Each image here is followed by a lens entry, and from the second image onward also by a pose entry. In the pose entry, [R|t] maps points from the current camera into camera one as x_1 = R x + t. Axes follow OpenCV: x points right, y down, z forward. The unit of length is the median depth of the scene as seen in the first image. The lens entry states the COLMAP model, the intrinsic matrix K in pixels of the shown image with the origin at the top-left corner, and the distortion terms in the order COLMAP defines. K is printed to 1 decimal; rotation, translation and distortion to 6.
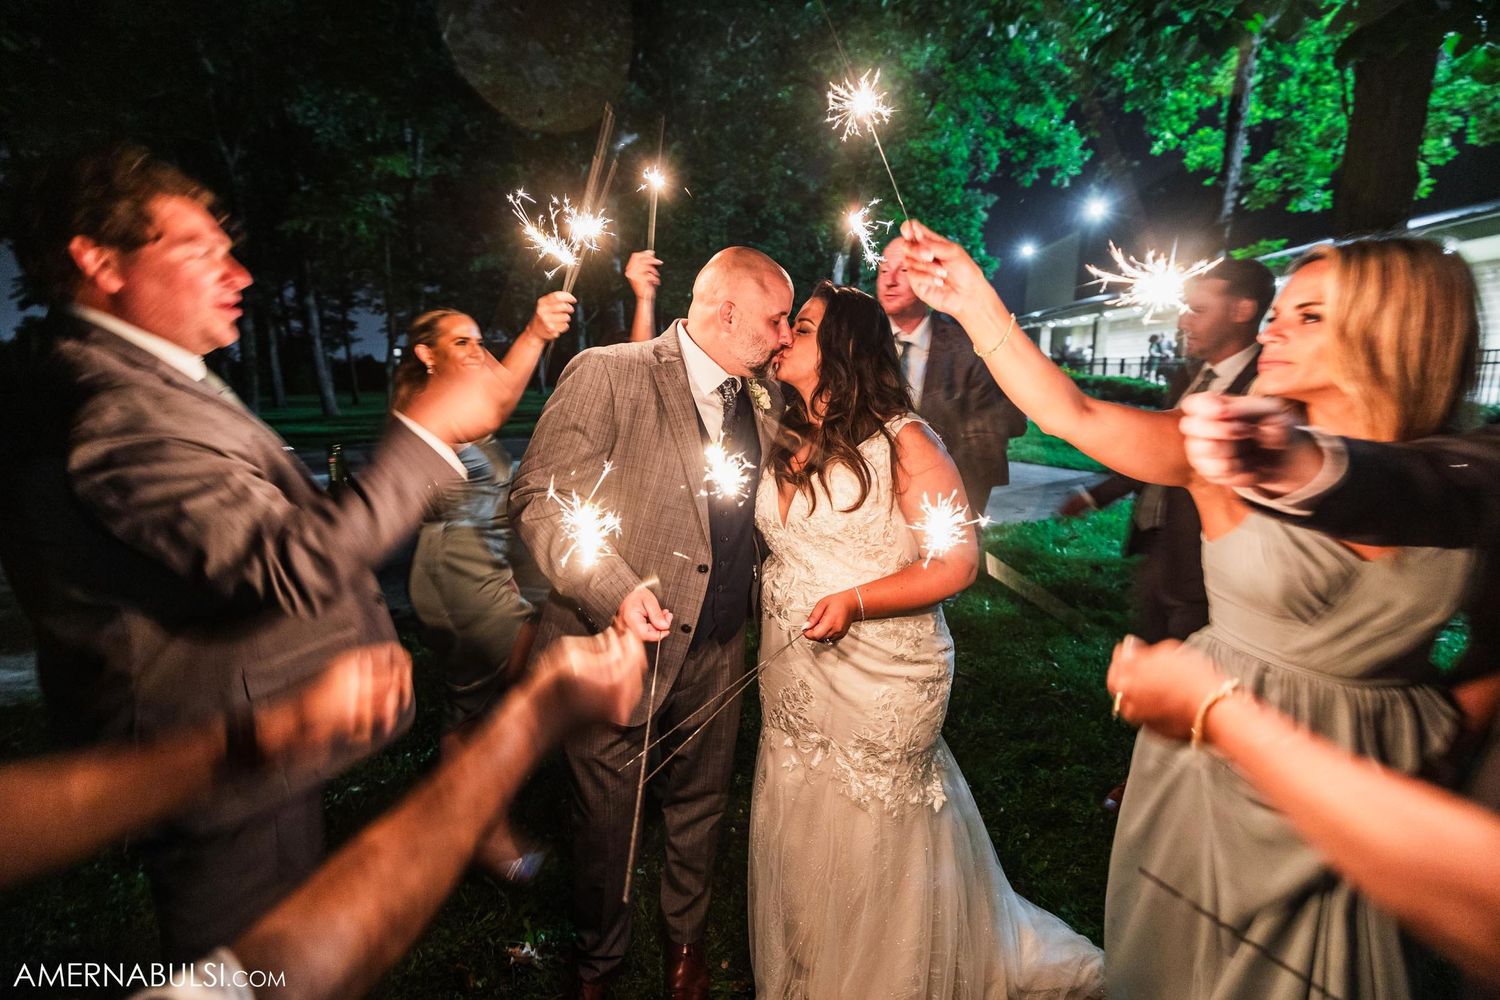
lens RADIAL K [[654.4, 0, 750.0], [0, 654.4, 500.0], [0, 0, 1]] dist [-0.001512, 0.000281]
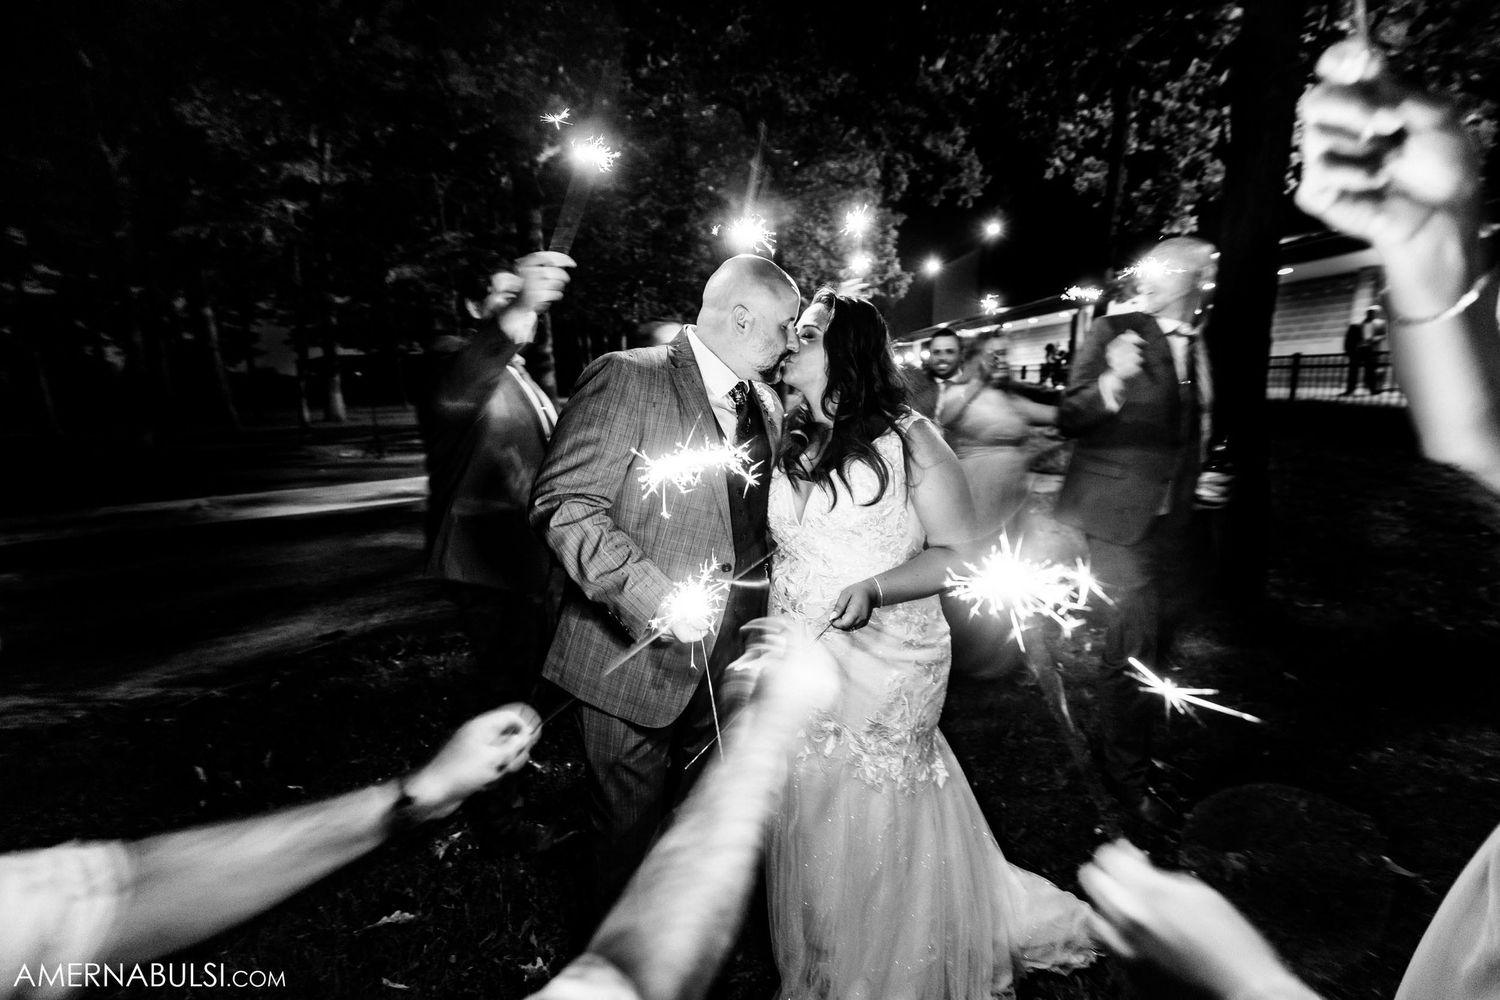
lens RADIAL K [[637.5, 0, 750.0], [0, 637.5, 500.0], [0, 0, 1]] dist [0.000142, -0.000774]
pose [[0.992684, -0.032567, 0.116269, -0.019400], [0.033748, 0.999397, -0.008208, 0.001226], [-0.115931, 0.012072, 0.993184, 0.000388]]
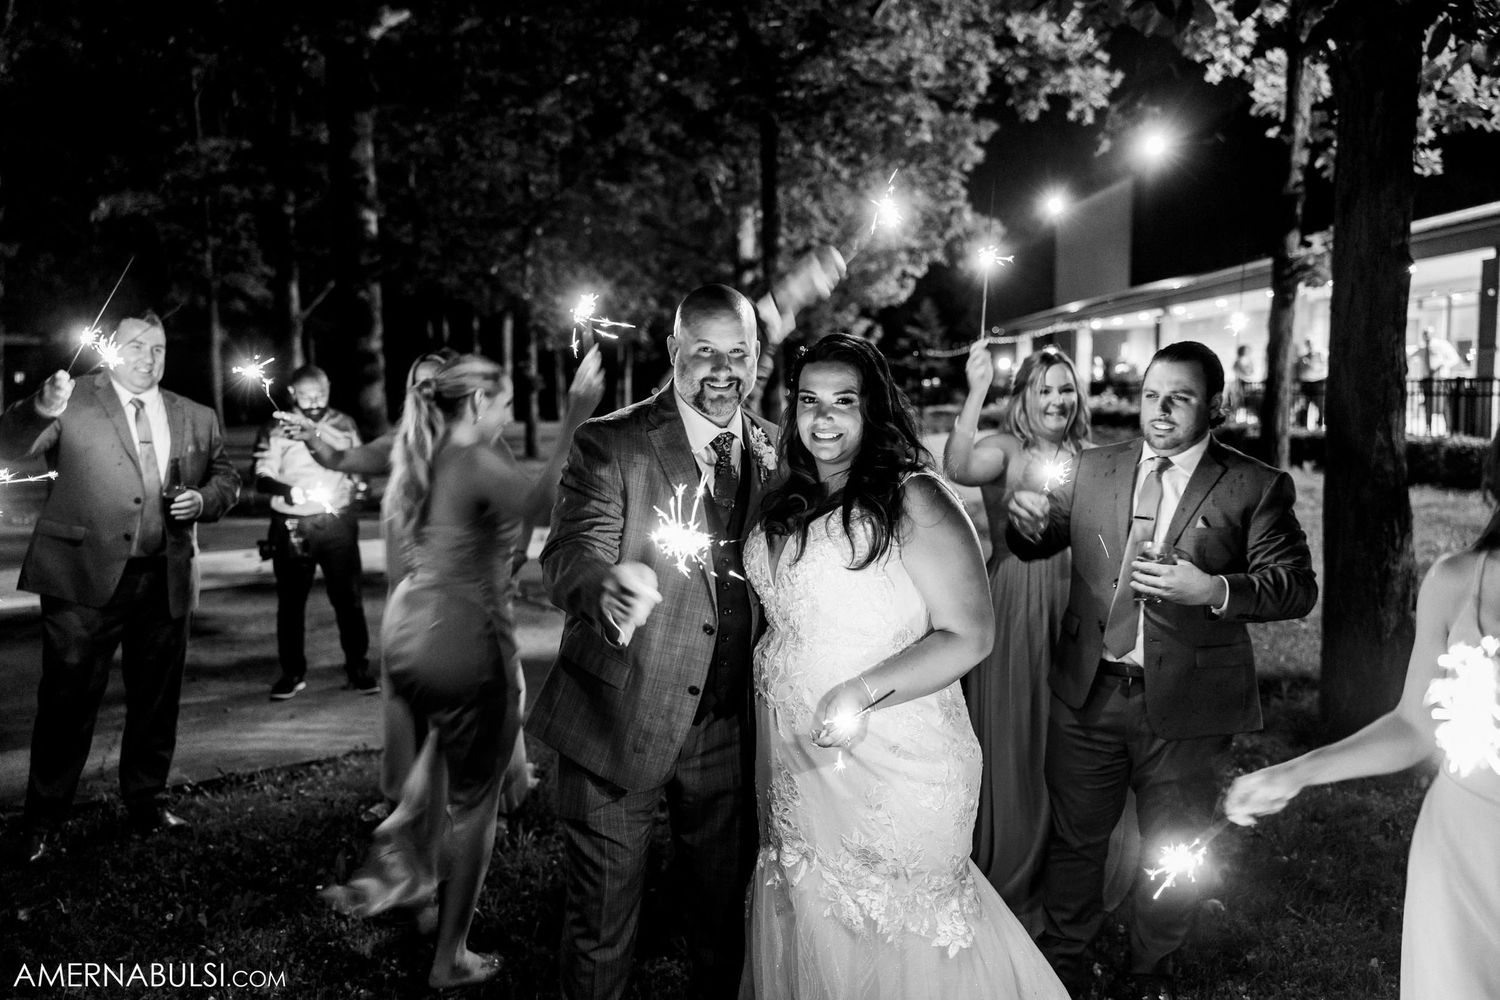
lens RADIAL K [[1214.8, 0, 750.0], [0, 1214.8, 500.0], [0, 0, 1]] dist [0.031685, -0.001526]
pose [[0.992283, -0.007891, 0.123742, -0.004736], [0.021207, 0.994069, -0.106666, 0.018542], [-0.122167, 0.108467, 0.986565, -0.135579]]
